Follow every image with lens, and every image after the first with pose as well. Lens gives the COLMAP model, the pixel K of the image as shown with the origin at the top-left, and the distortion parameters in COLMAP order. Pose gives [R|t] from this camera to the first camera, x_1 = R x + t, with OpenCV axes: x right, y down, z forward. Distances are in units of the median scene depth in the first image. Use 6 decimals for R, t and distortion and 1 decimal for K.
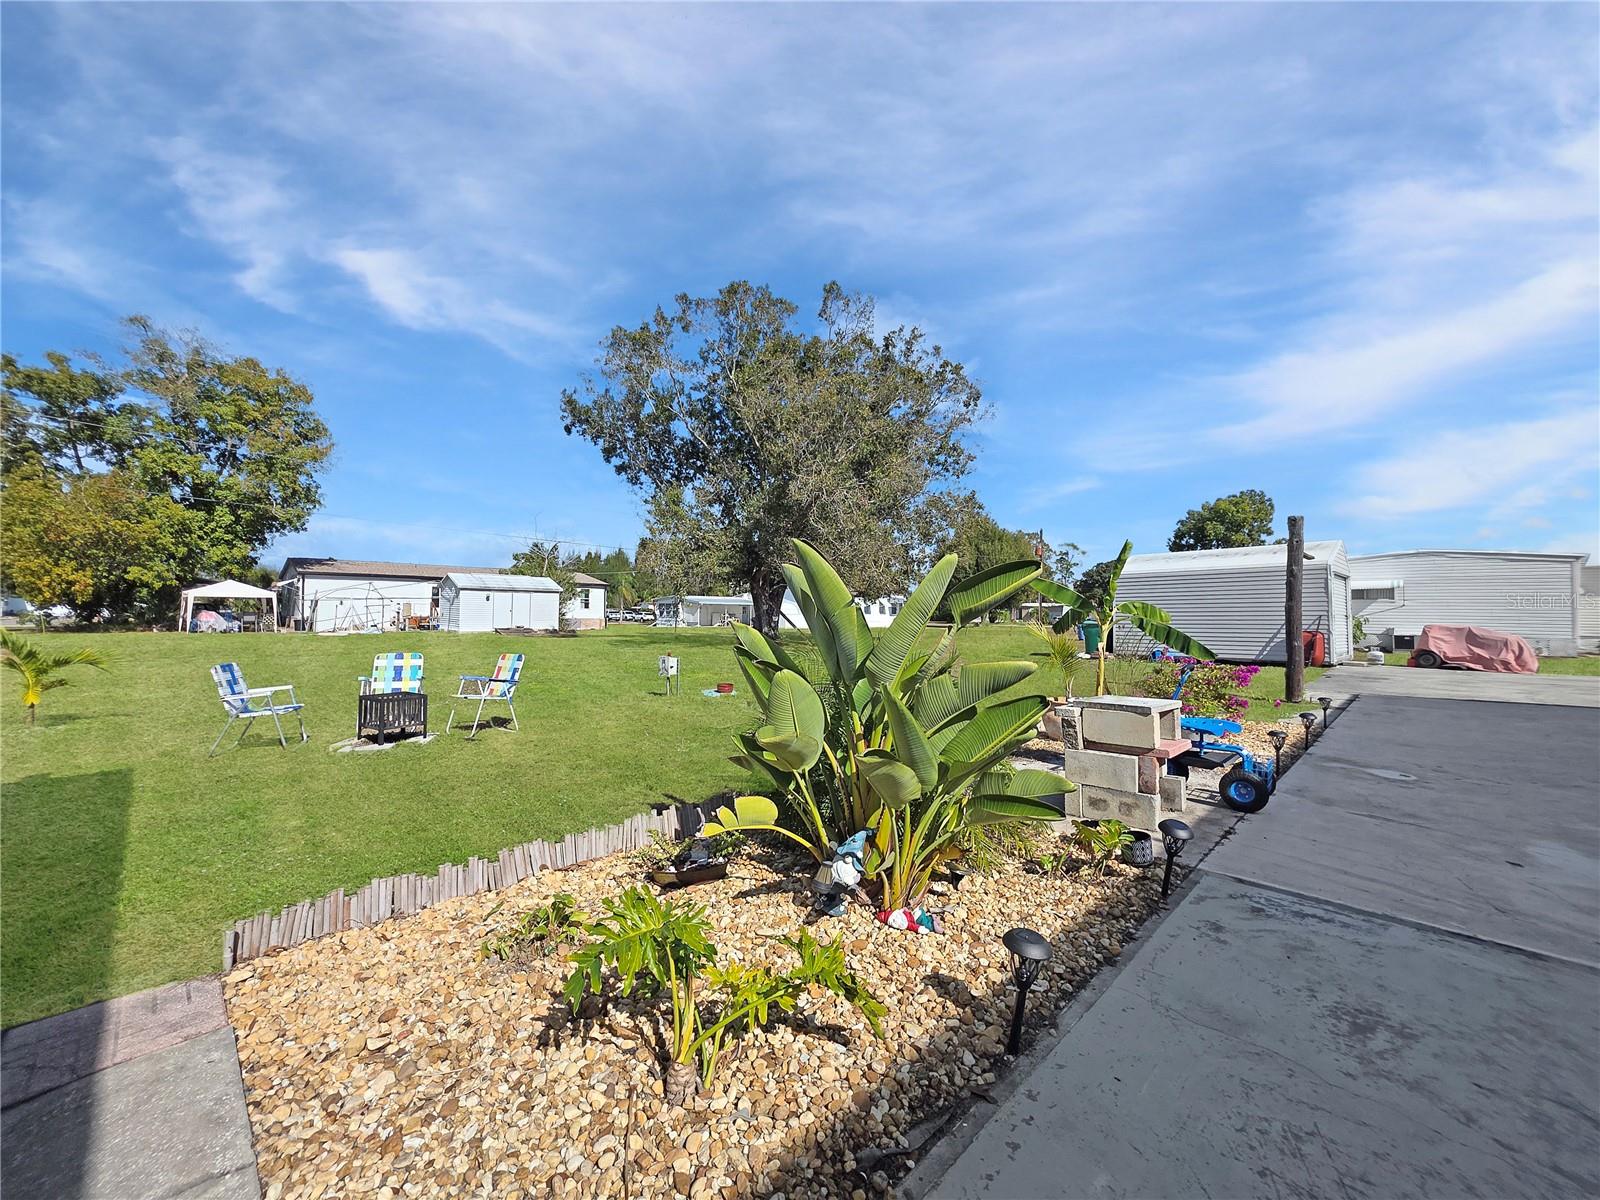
lens RADIAL K [[657.9, 0, 796.8], [0, 657.9, 591.5], [0, 0, 1]] dist [0.005761, -0.000744]
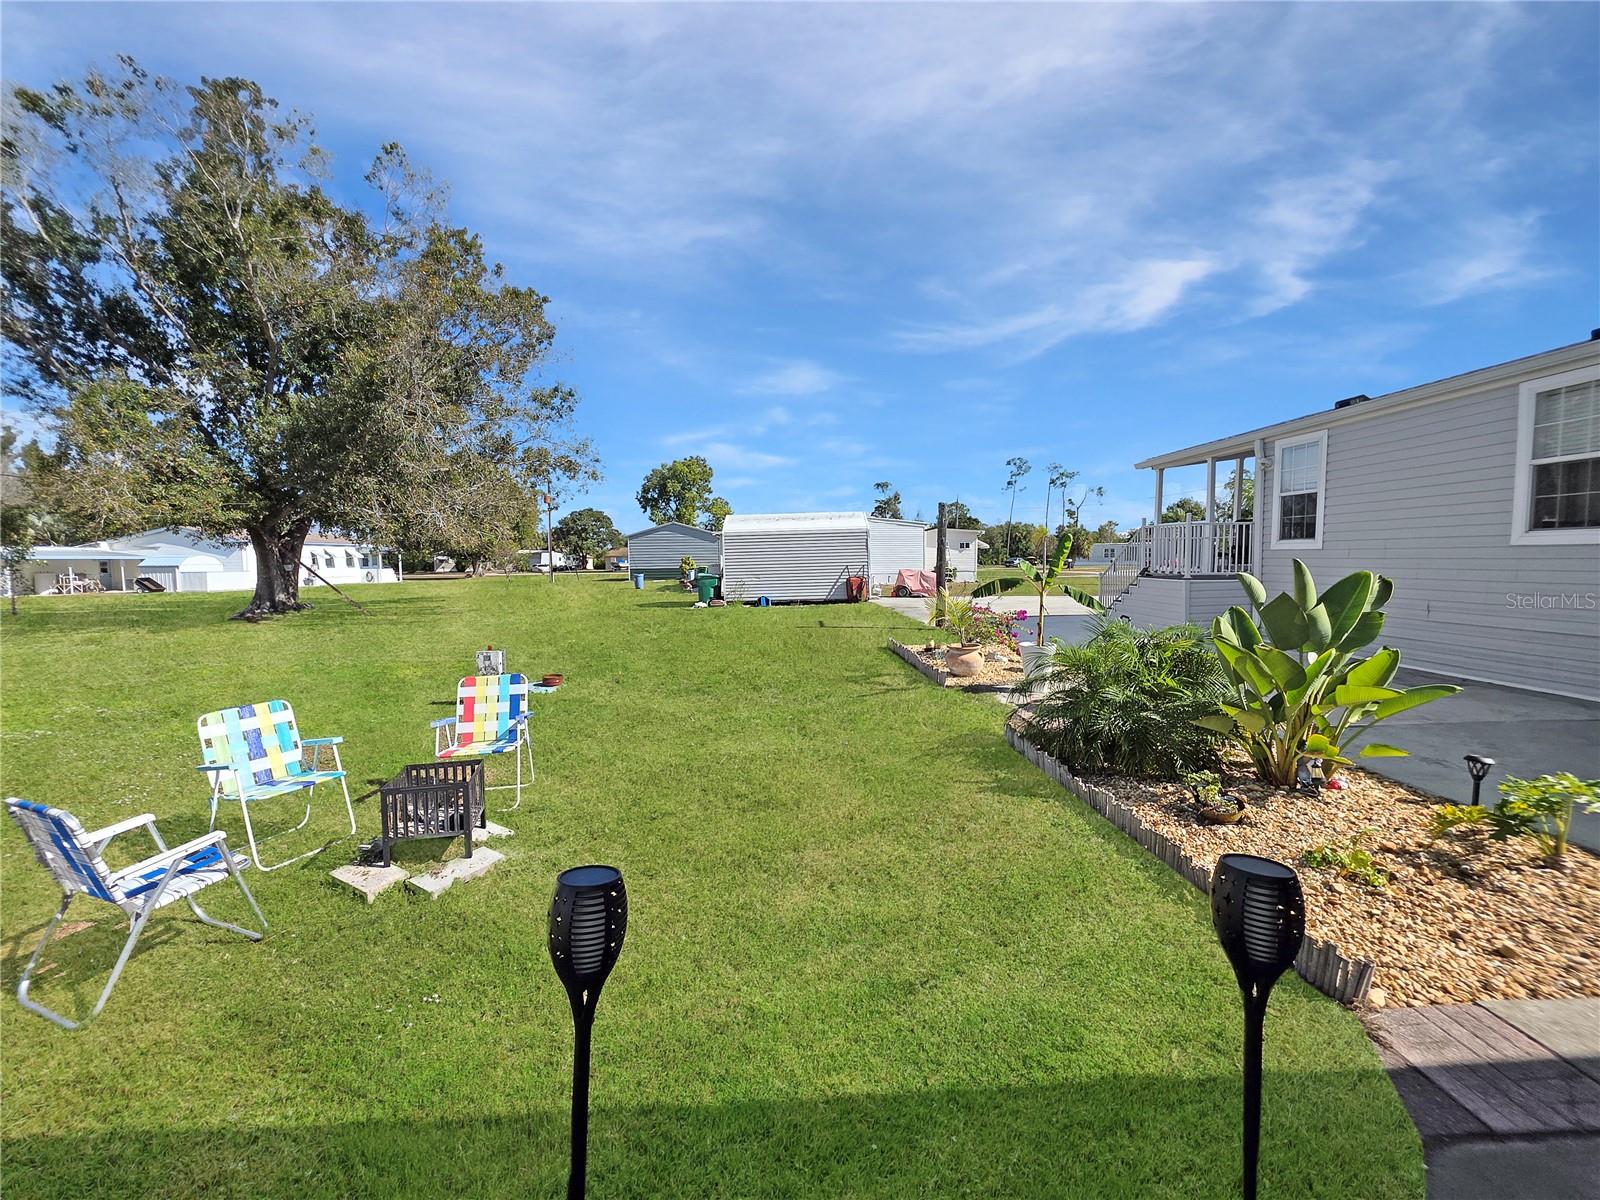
lens RADIAL K [[657.9, 0, 789.0], [0, 657.9, 594.4], [0, 0, 1]] dist [0.005761, -0.000744]
pose [[0.671823, -0.059661, 0.738305, -0.234016], [-0.007862, 0.996120, 0.087649, -0.015749], [-0.740670, -0.064689, 0.668748, 0.109318]]
